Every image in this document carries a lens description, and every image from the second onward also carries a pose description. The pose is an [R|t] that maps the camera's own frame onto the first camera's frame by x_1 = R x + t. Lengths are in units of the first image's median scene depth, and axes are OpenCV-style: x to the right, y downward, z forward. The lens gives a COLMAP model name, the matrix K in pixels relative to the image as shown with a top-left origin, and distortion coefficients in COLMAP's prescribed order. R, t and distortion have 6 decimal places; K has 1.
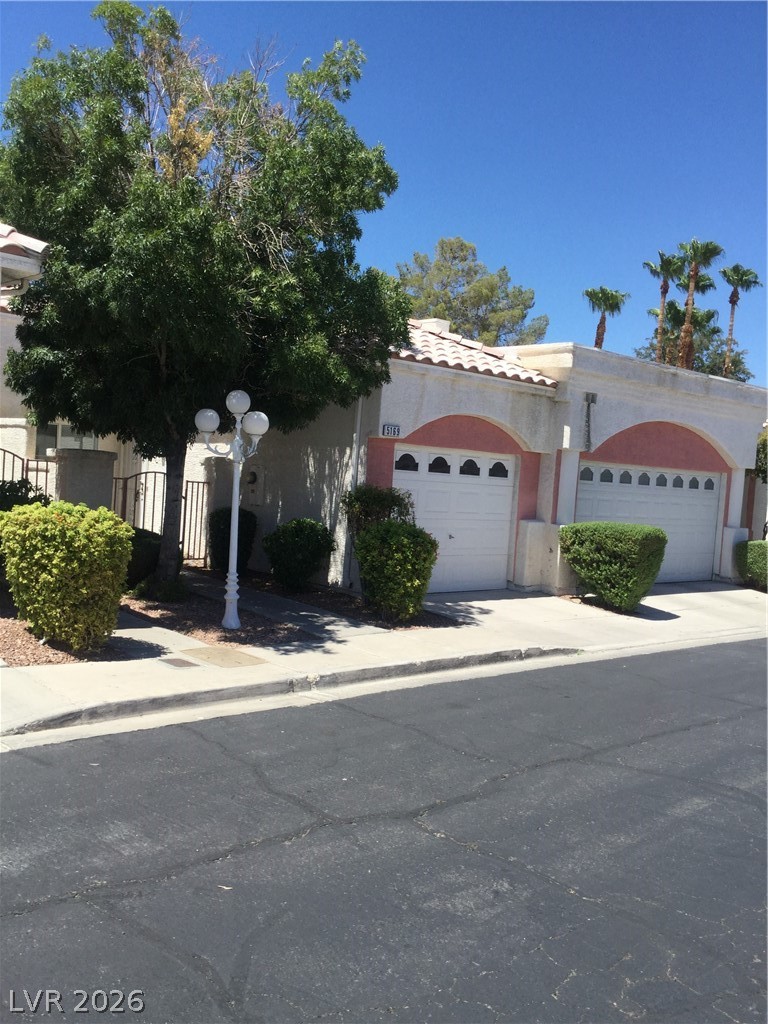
lens RADIAL K [[939.6, 0, 384.0], [0, 939.6, 512.0], [0, 0, 1]] dist [0.114081, -0.251921]
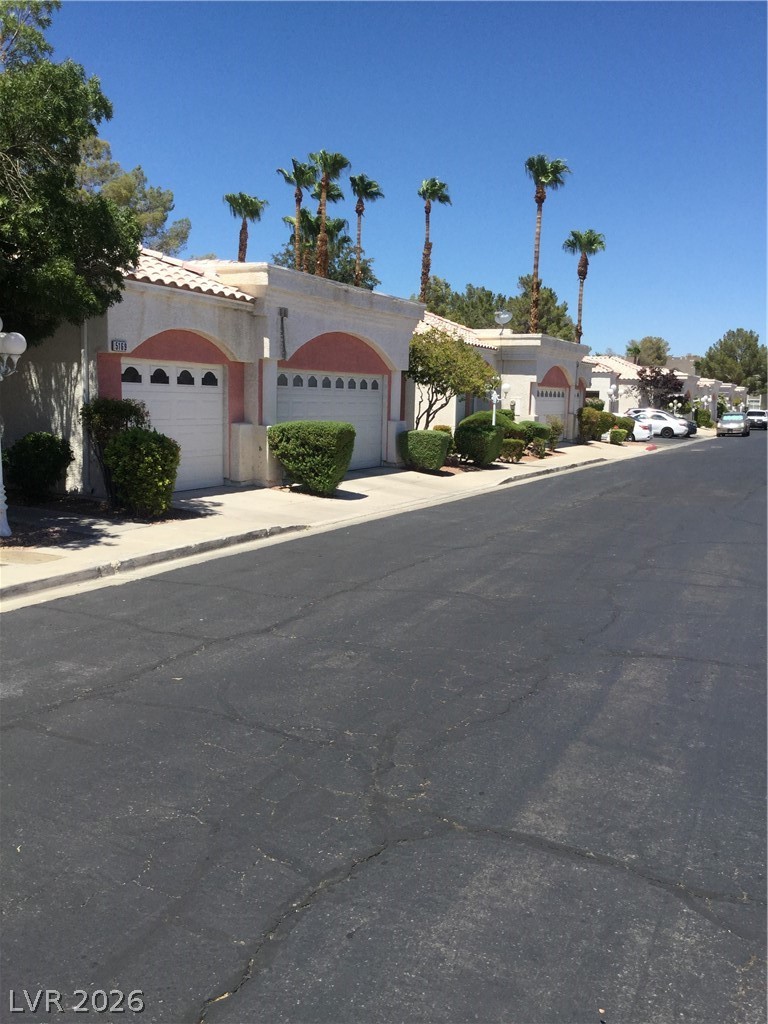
lens RADIAL K [[947.7, 0, 414.1], [0, 947.7, 521.6], [0, 0, 1]] dist [0.120496, -0.257144]
pose [[0.914134, -0.097045, 0.393627, -0.121353], [0.053705, 0.991358, 0.119690, 0.000481], [-0.401840, -0.088273, 0.911445, -0.142000]]
